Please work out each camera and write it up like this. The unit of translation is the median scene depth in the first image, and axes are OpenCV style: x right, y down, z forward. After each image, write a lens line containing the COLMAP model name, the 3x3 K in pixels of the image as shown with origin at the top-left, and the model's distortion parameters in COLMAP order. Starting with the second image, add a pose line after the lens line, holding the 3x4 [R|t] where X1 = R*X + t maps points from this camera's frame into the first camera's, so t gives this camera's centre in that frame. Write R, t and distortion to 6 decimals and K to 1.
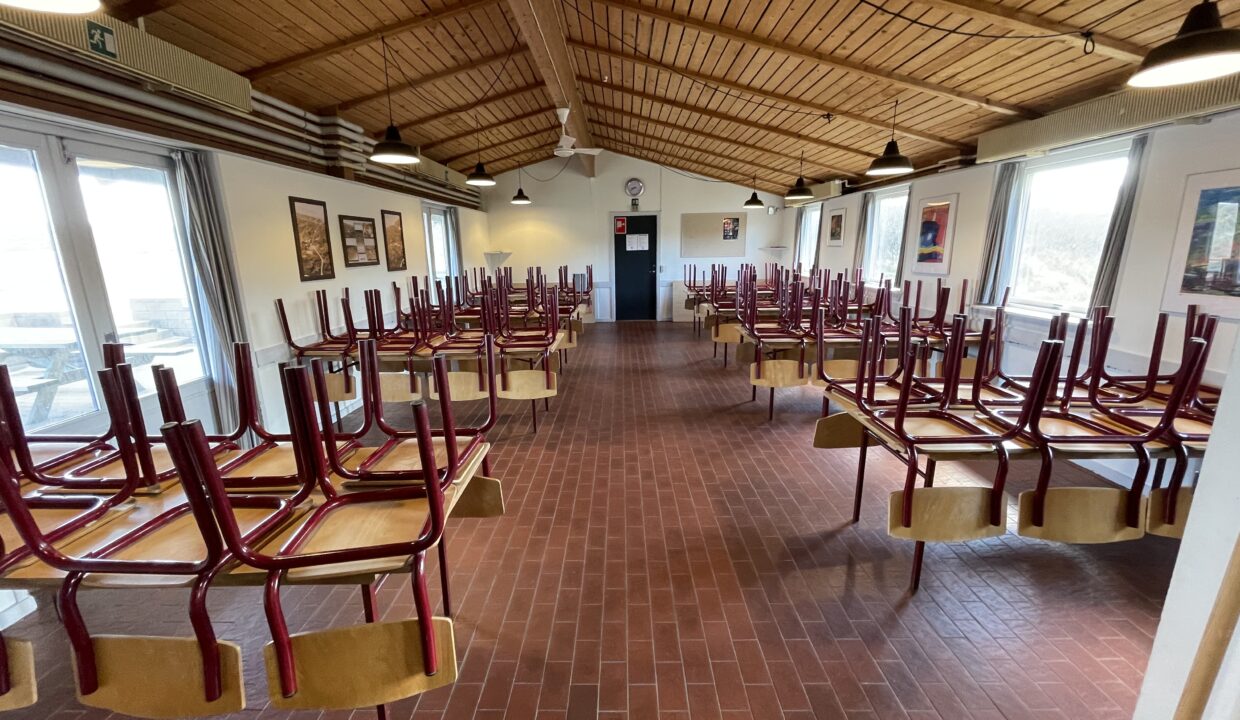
lens RADIAL K [[504.3, 0, 620.0], [0, 504.3, 360.0], [0, 0, 1]] dist [-0.001593, 0.000731]
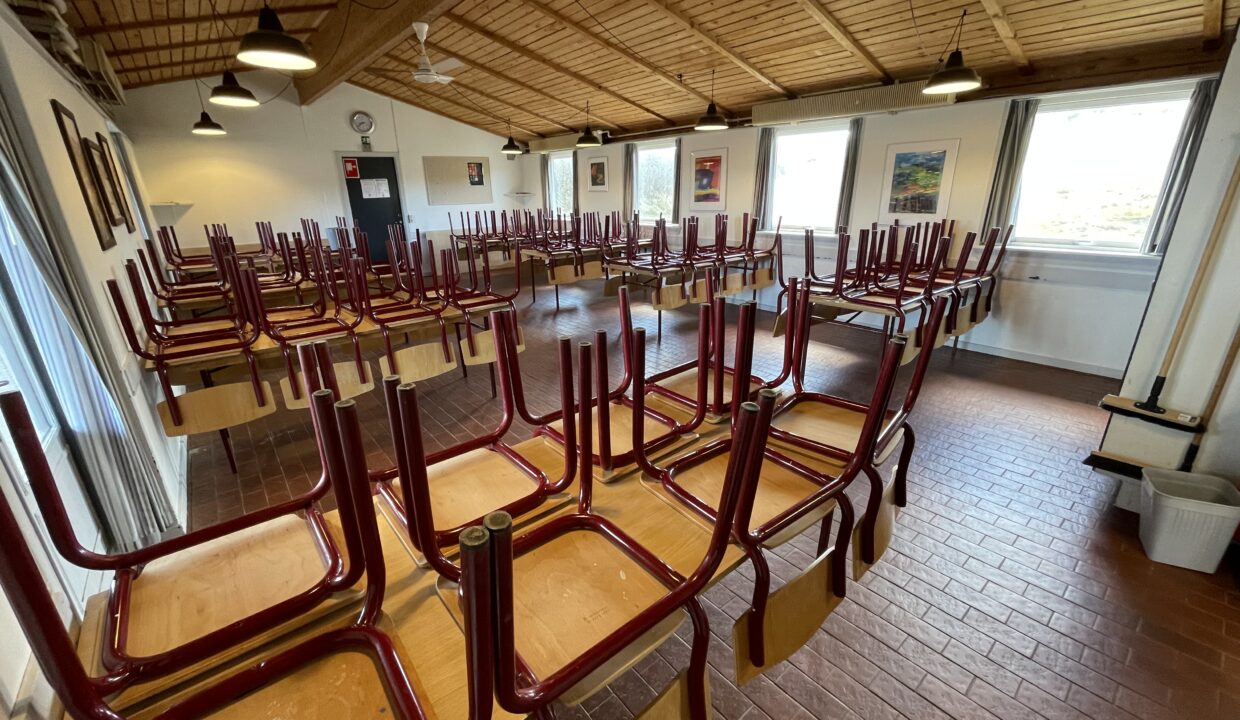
lens RADIAL K [[504.3, 0, 620.0], [0, 504.3, 360.0], [0, 0, 1]] dist [-0.001593, 0.000731]
pose [[0.763345, -0.210016, 0.610900, -0.383445], [0.152426, 0.977532, 0.145595, -0.015192], [-0.627751, -0.018022, 0.778206, 0.101254]]
